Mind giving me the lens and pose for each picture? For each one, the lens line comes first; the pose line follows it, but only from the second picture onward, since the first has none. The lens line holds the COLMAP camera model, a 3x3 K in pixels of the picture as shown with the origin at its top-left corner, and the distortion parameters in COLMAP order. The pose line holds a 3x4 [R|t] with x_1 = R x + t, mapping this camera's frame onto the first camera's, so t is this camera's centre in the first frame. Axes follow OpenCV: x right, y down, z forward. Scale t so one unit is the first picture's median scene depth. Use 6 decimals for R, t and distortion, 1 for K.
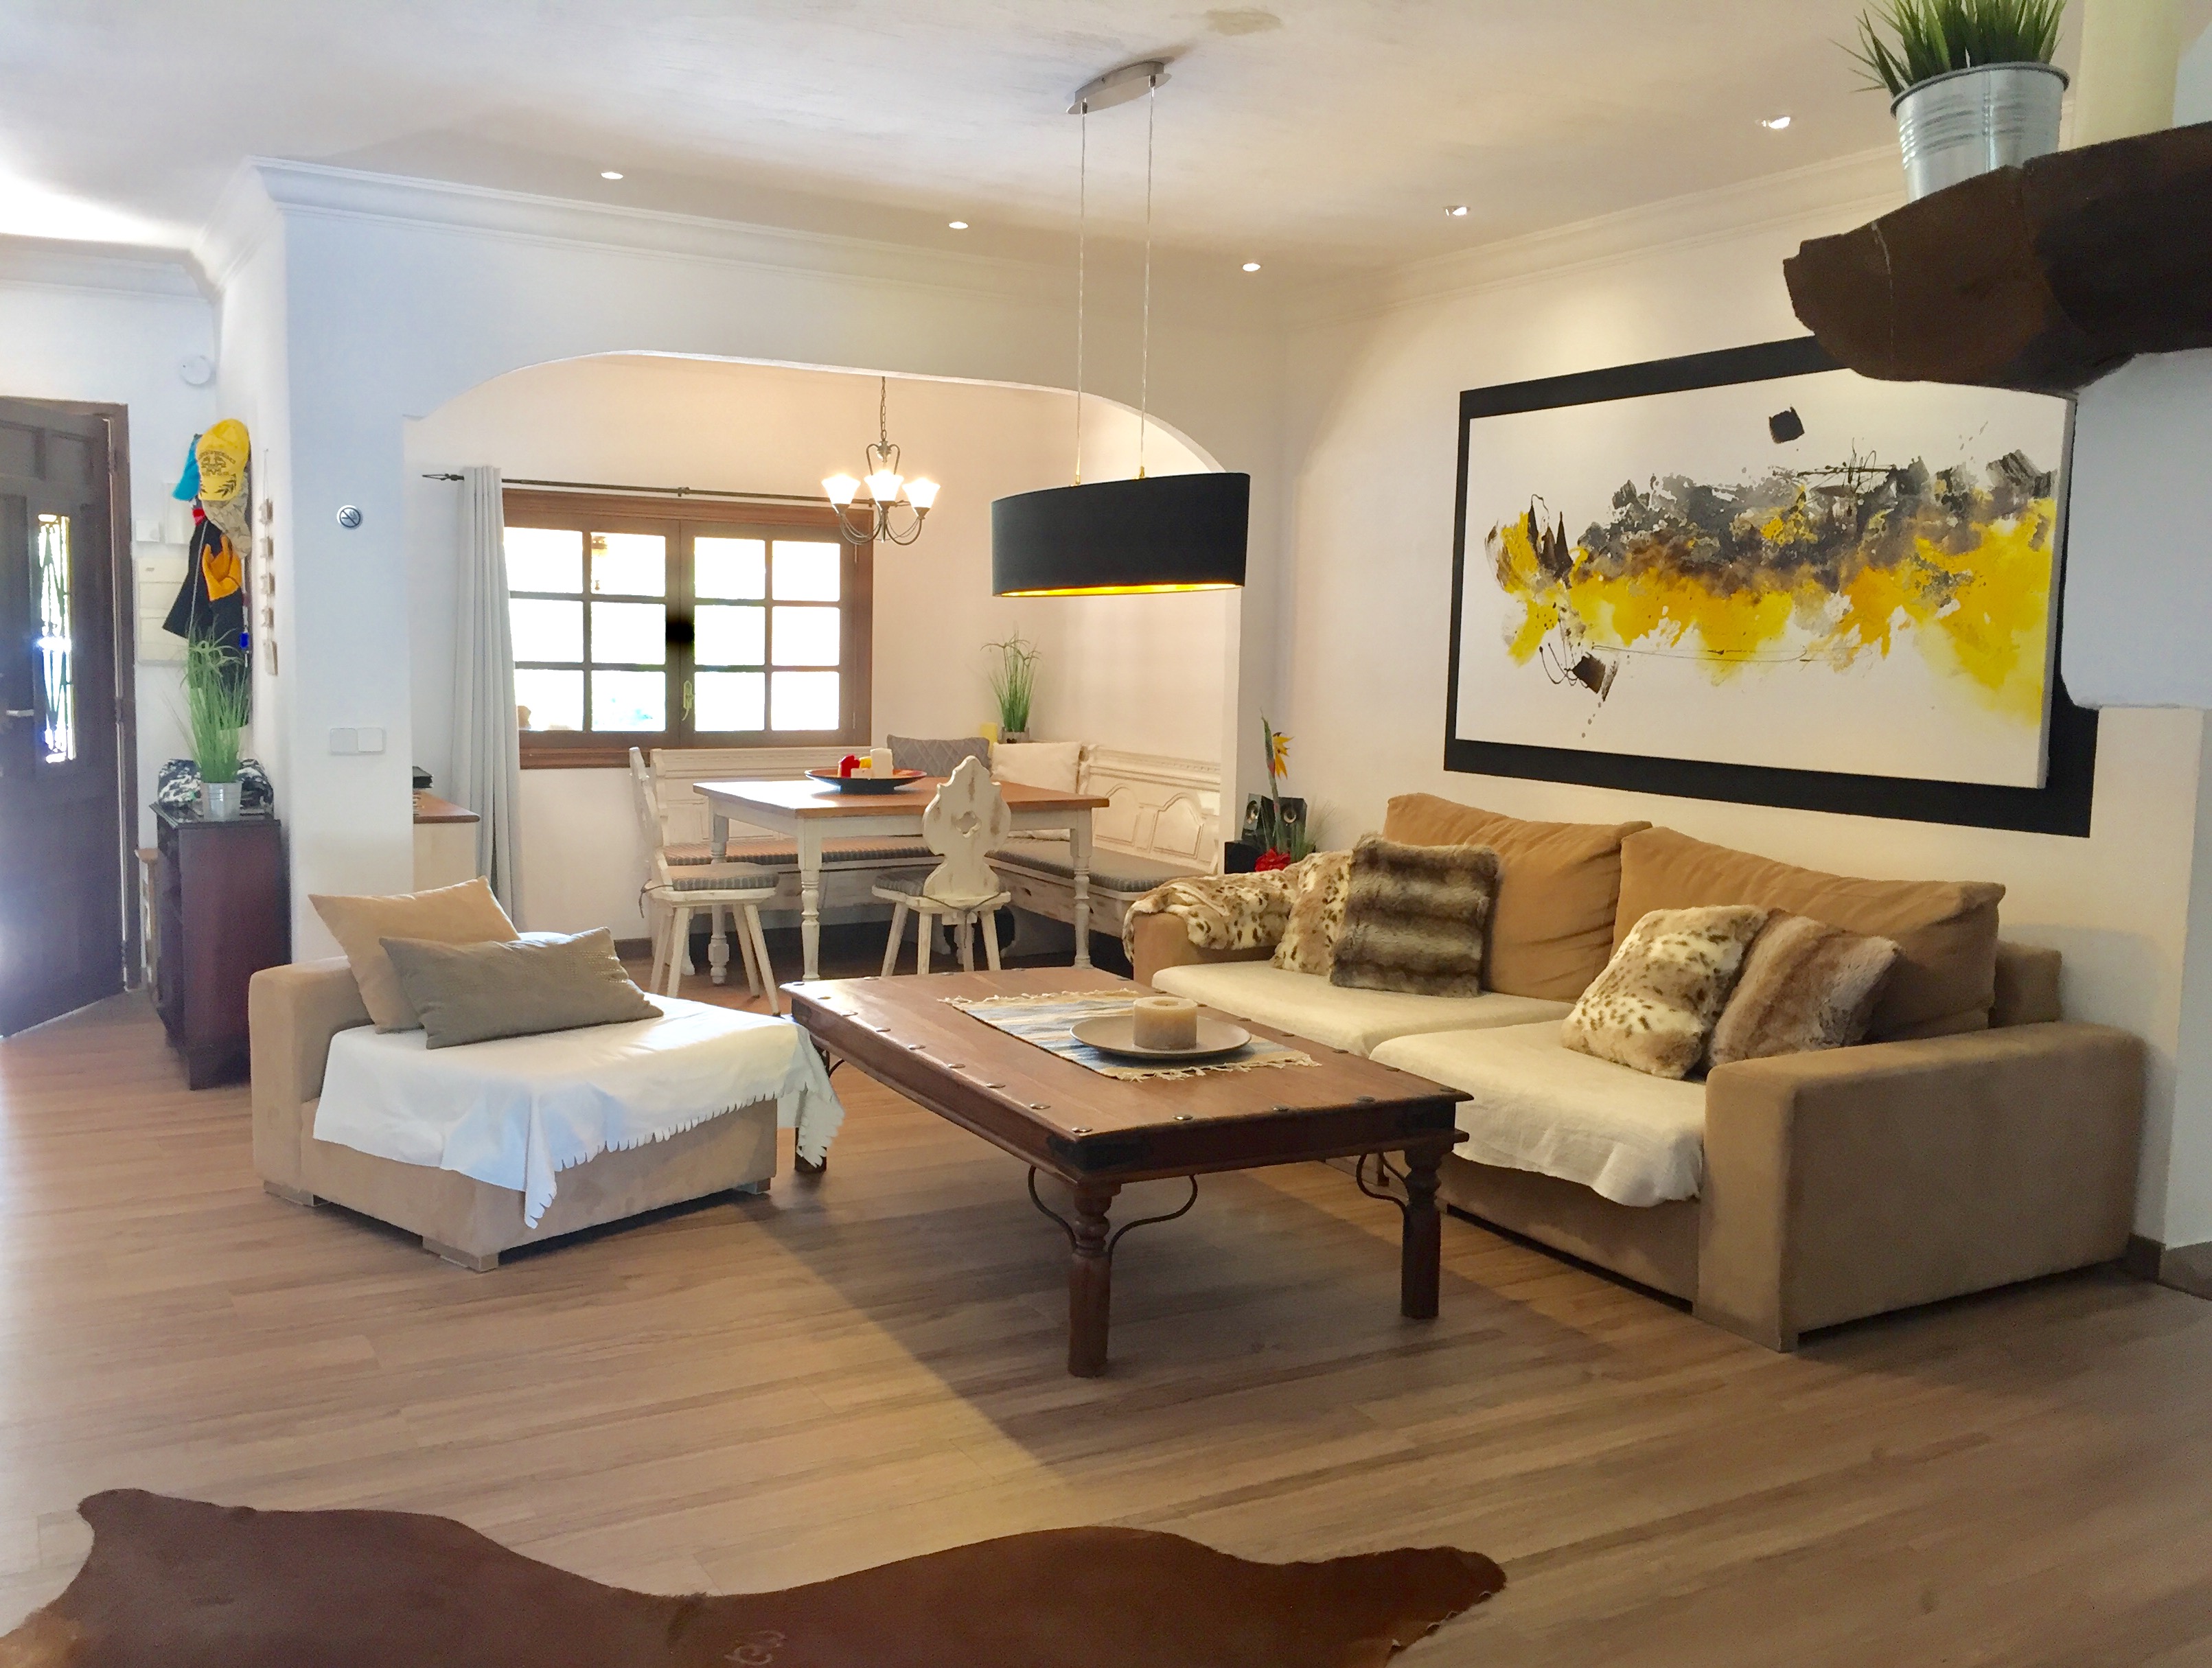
lens RADIAL K [[1882.6, 0, 1085.2], [0, 1882.6, 827.4], [0, 0, 1]] dist [0.089971, -0.144708]
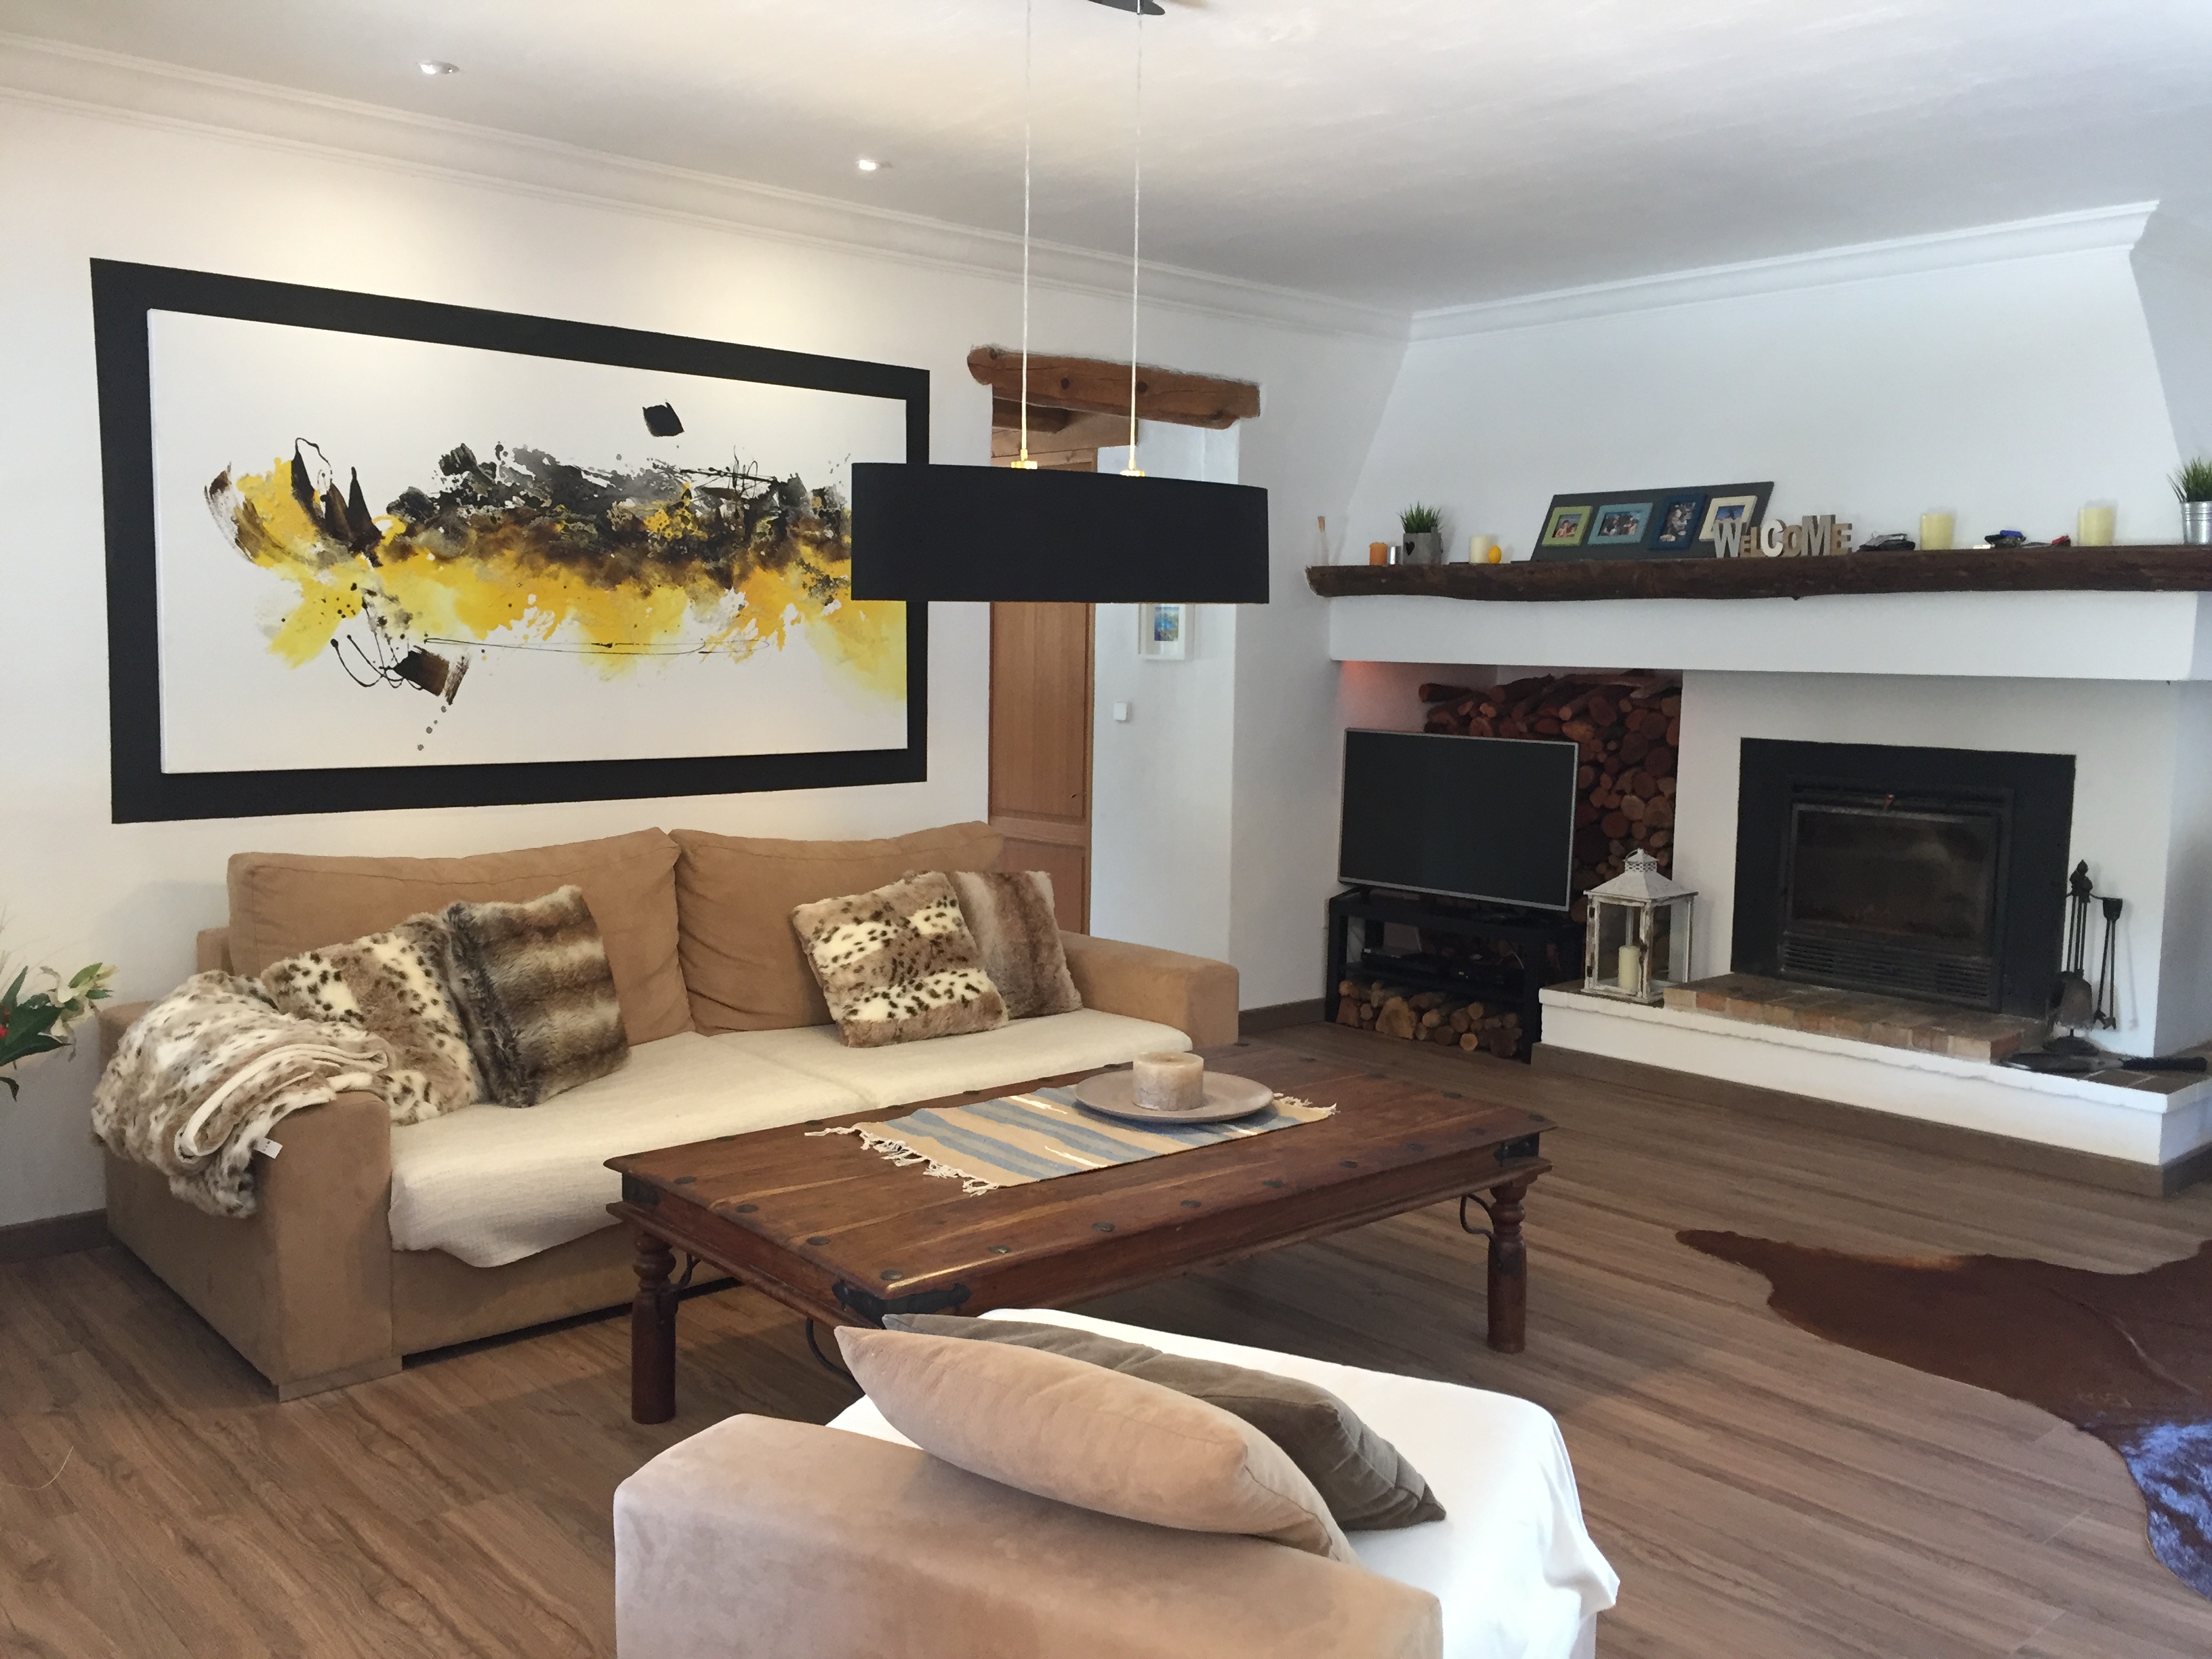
lens RADIAL K [[1882.7, 0, 1085.2], [0, 1882.7, 822.9], [0, 0, 1]] dist [0.089971, -0.144708]
pose [[-0.203079, -0.124581, 0.971205, -0.672428], [0.077132, 0.986755, 0.142704, -0.125213], [-0.976120, 0.103891, -0.190780, 0.985563]]
